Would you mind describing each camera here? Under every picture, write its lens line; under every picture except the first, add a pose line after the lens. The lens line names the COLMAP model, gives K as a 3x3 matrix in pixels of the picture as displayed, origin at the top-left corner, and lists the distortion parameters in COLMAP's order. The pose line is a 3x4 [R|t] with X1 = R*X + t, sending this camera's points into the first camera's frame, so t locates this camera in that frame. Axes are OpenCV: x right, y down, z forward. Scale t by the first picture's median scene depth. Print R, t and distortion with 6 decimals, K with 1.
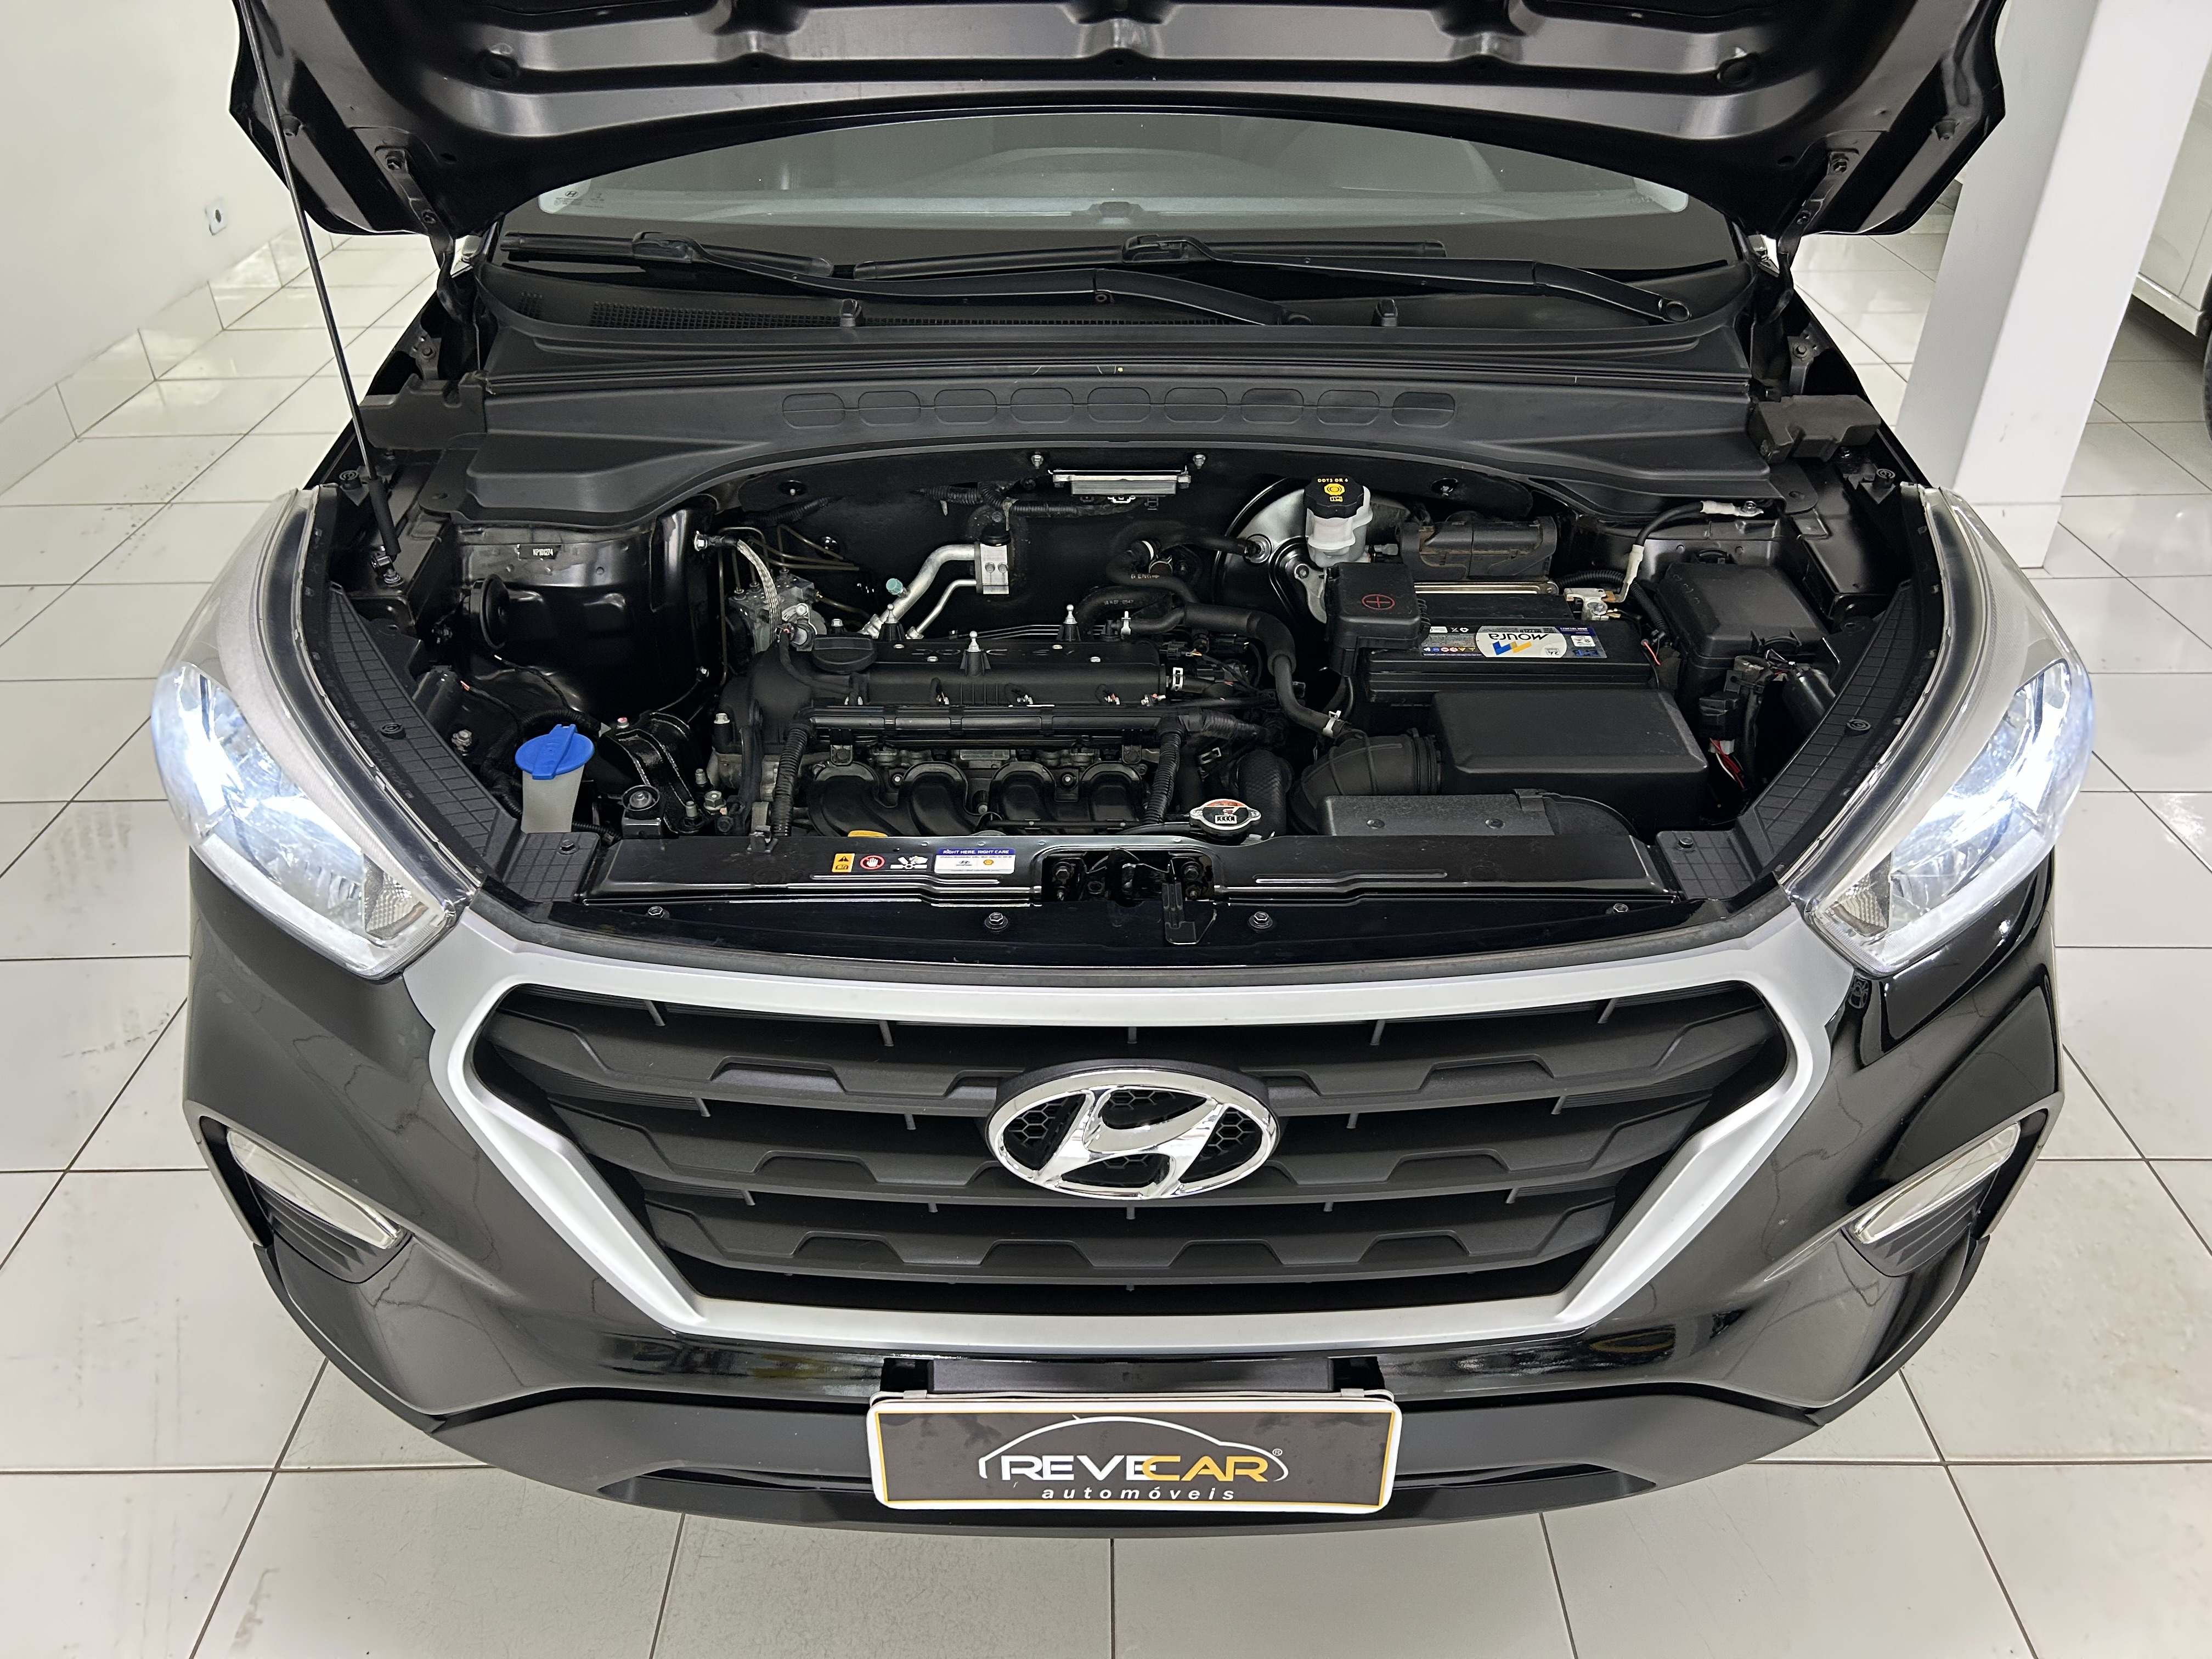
lens RADIAL K [[1618.8, 0, 1108.8], [0, 1618.8, 841.9], [0, 0, 1]] dist [0.044575, -0.058568]
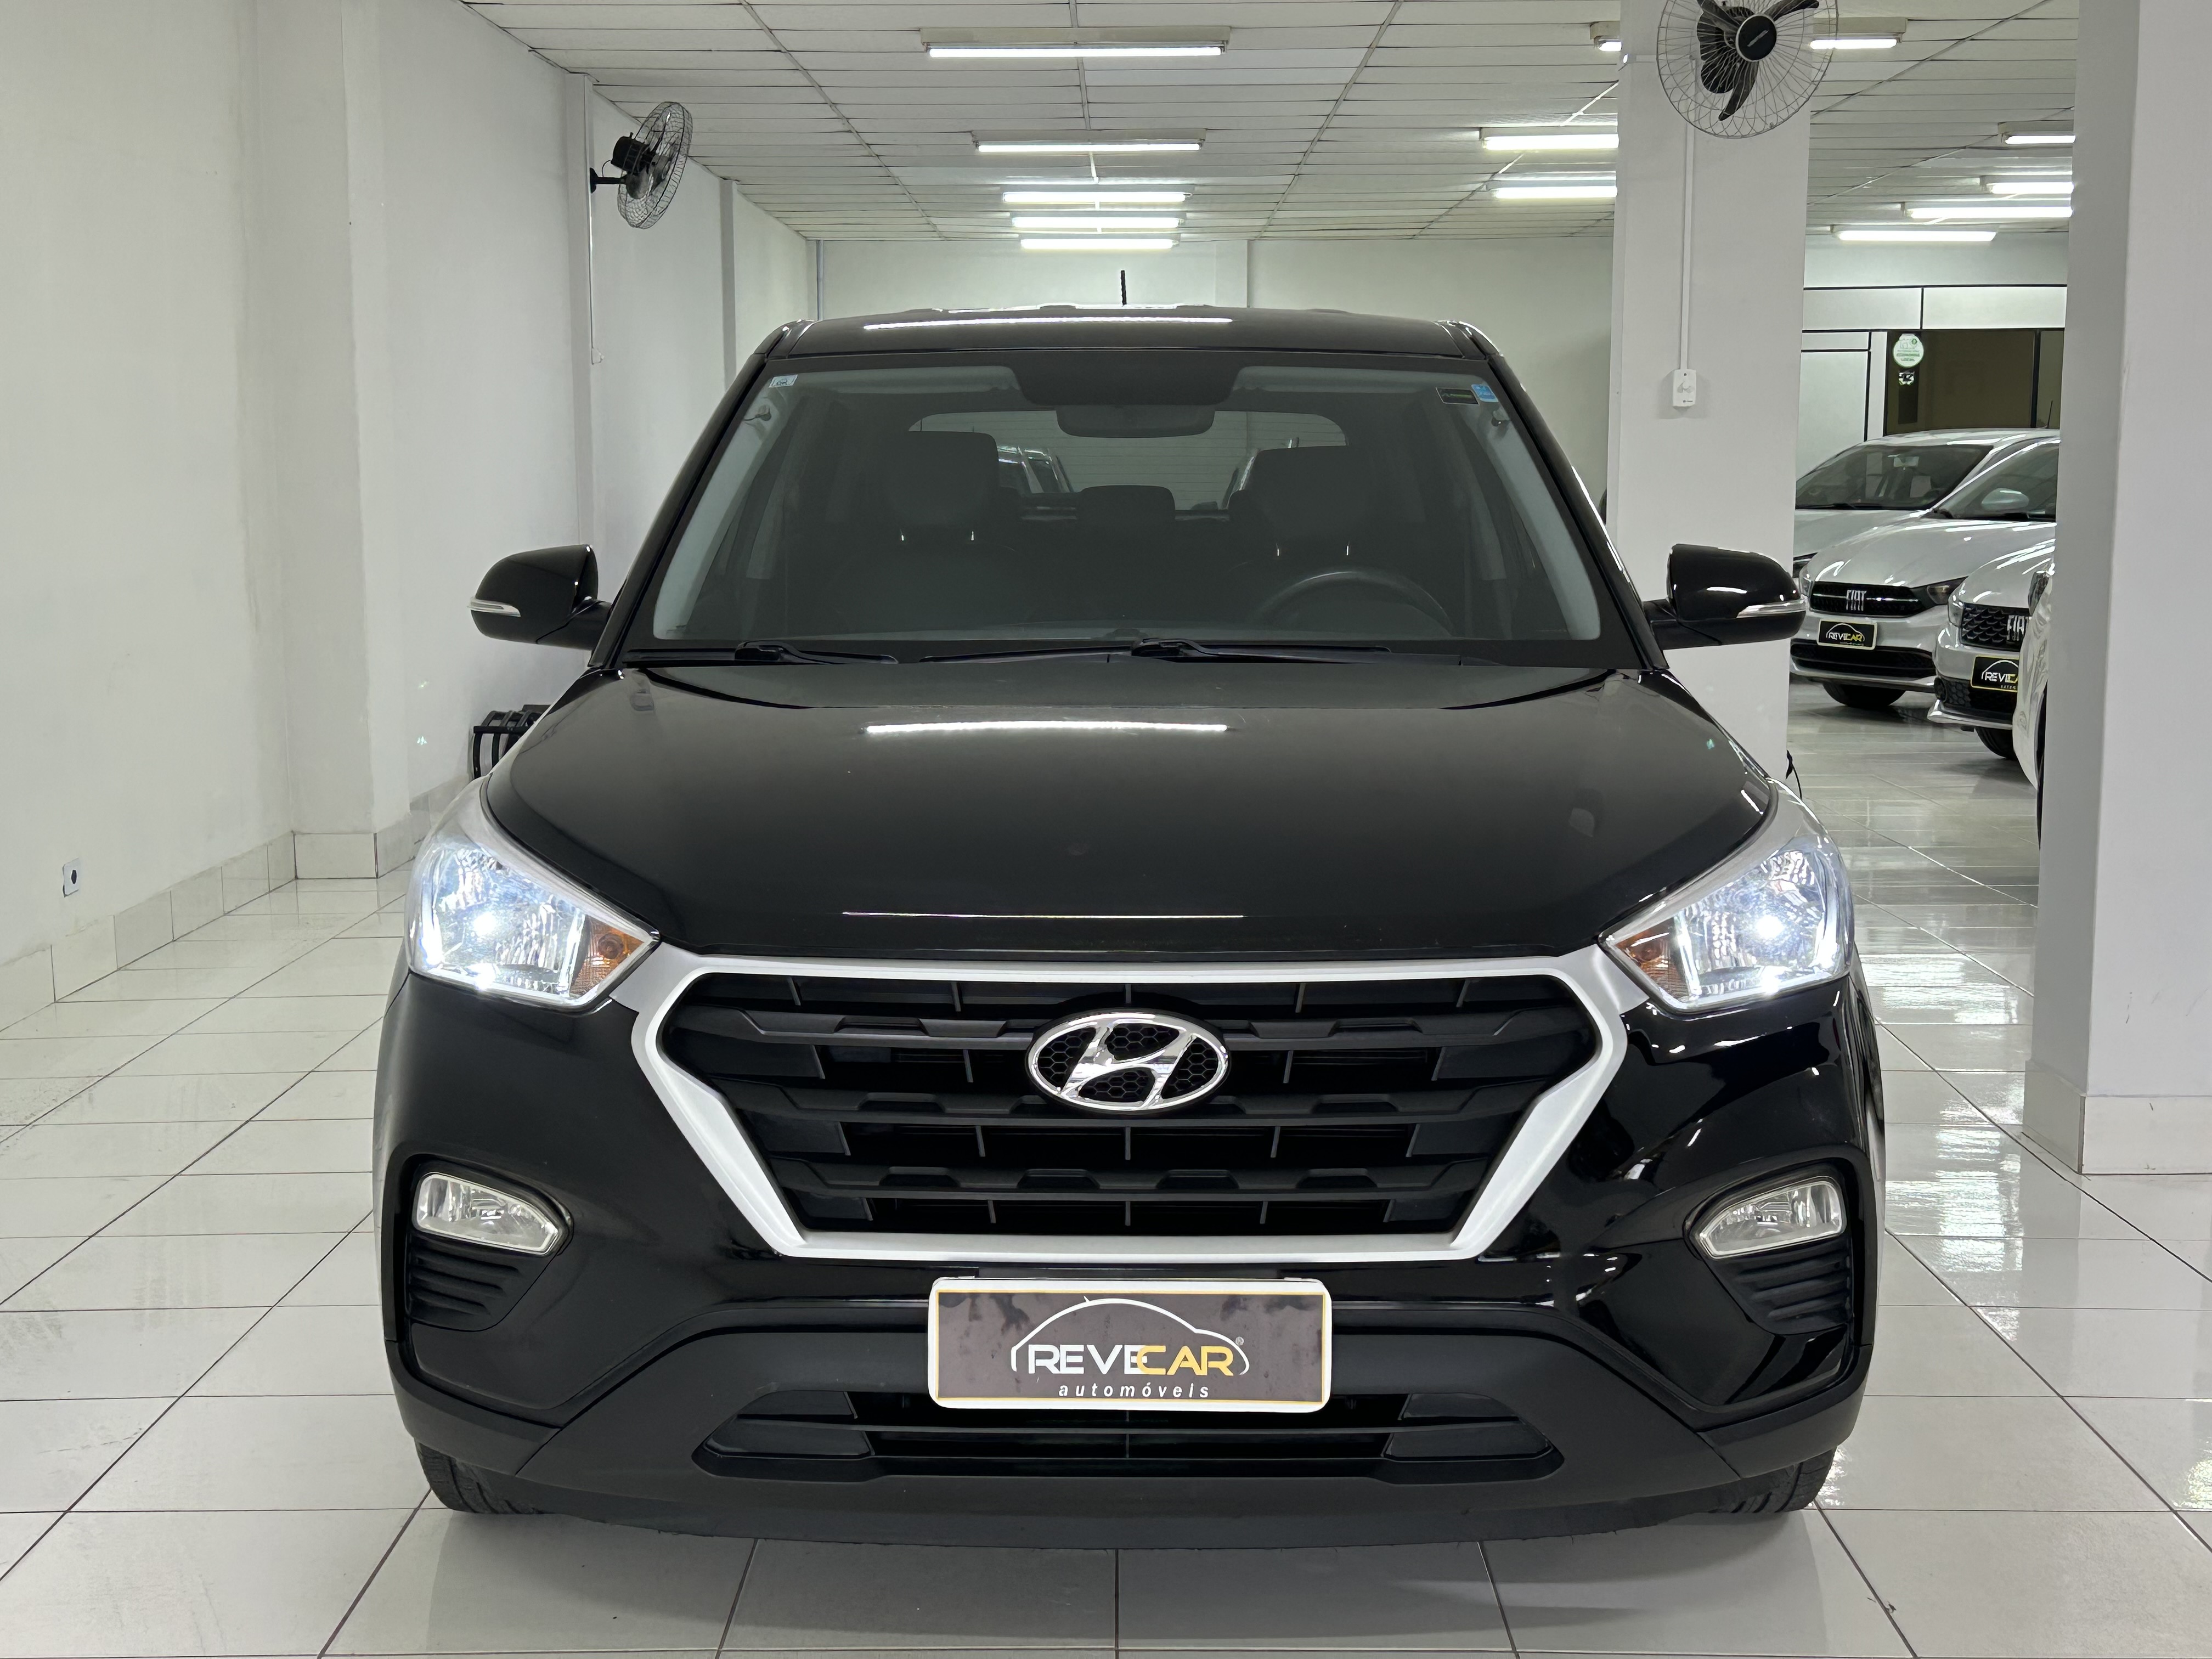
lens RADIAL K [[2795.0, 0, 1055.9], [0, 2795.0, 812.8], [0, 0, 1]] dist [0.042173, 0.000000]
pose [[0.999408, 0.002587, -0.034310, 0.032052], [-0.018113, 0.887364, -0.460713, 1.035672], [0.029254, 0.461061, 0.886886, -1.193671]]
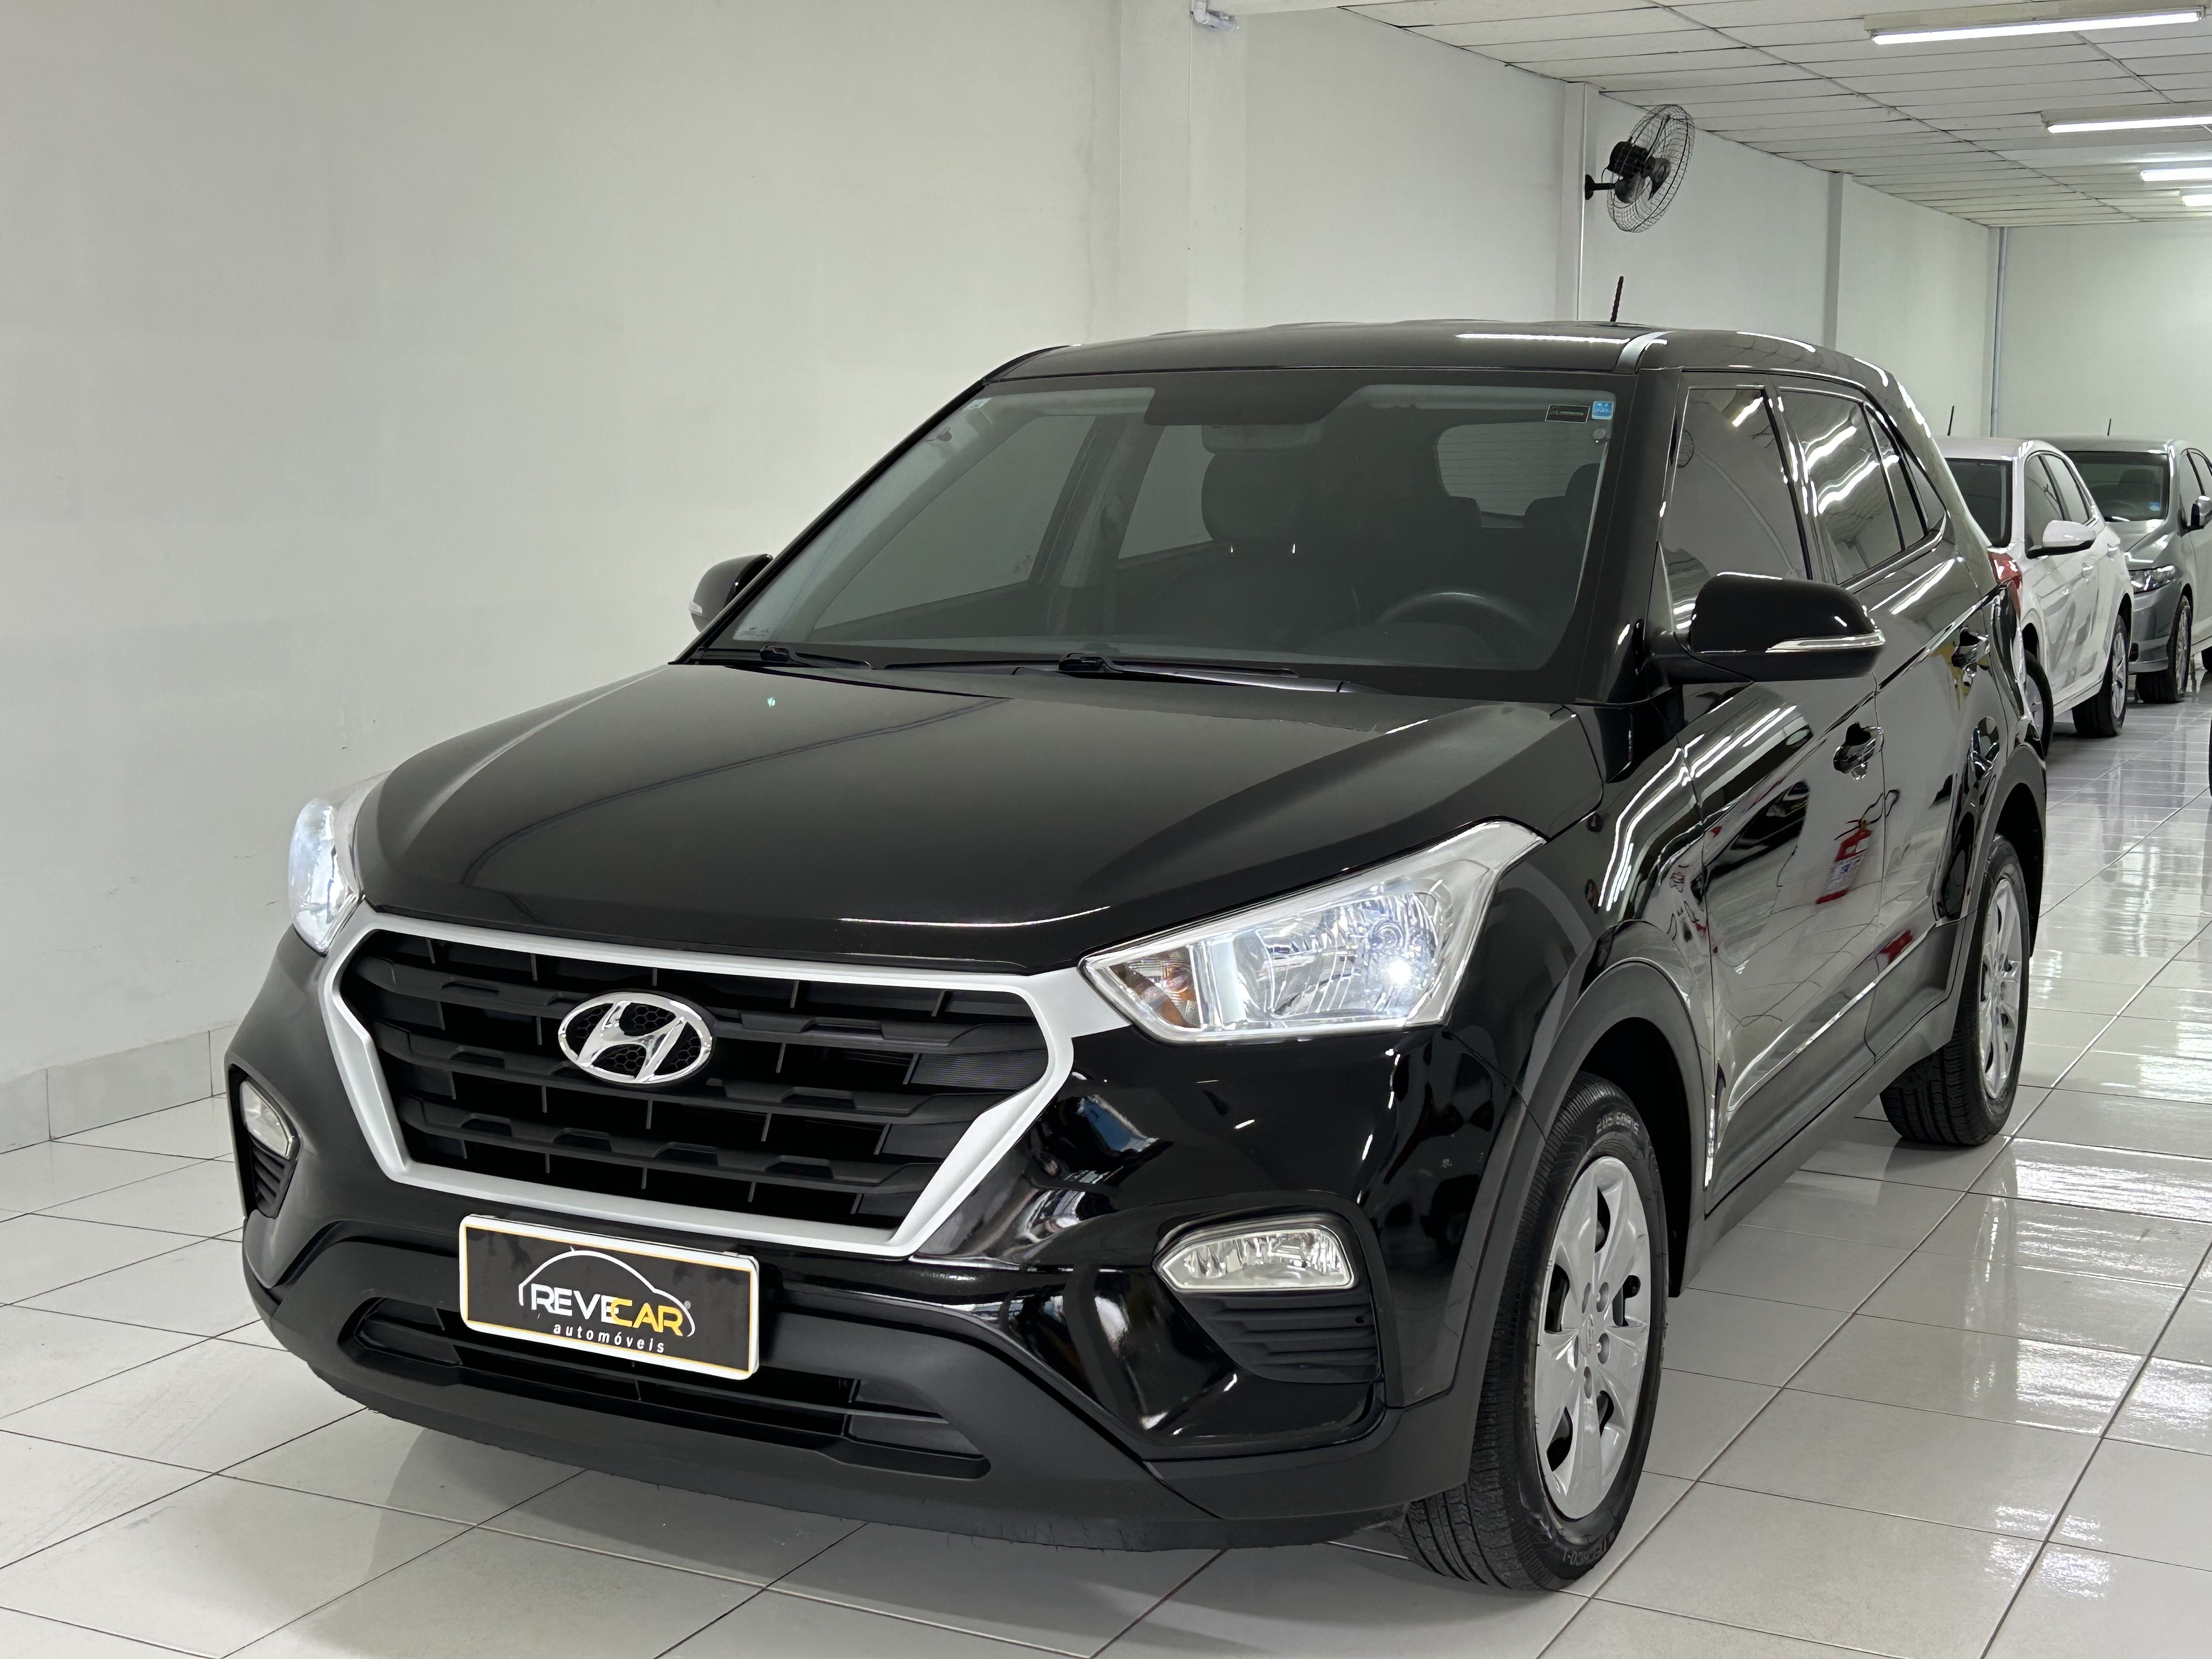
lens RADIAL K [[2795.0, 0, 1098.5], [0, 2795.0, 835.2], [0, 0, 1]] dist [0.042173, 0.000000]
pose [[0.885872, 0.064929, -0.459363, 1.503768], [-0.263587, 0.885259, -0.383194, 0.848607], [0.381775, 0.460543, 0.801341, -0.992592]]
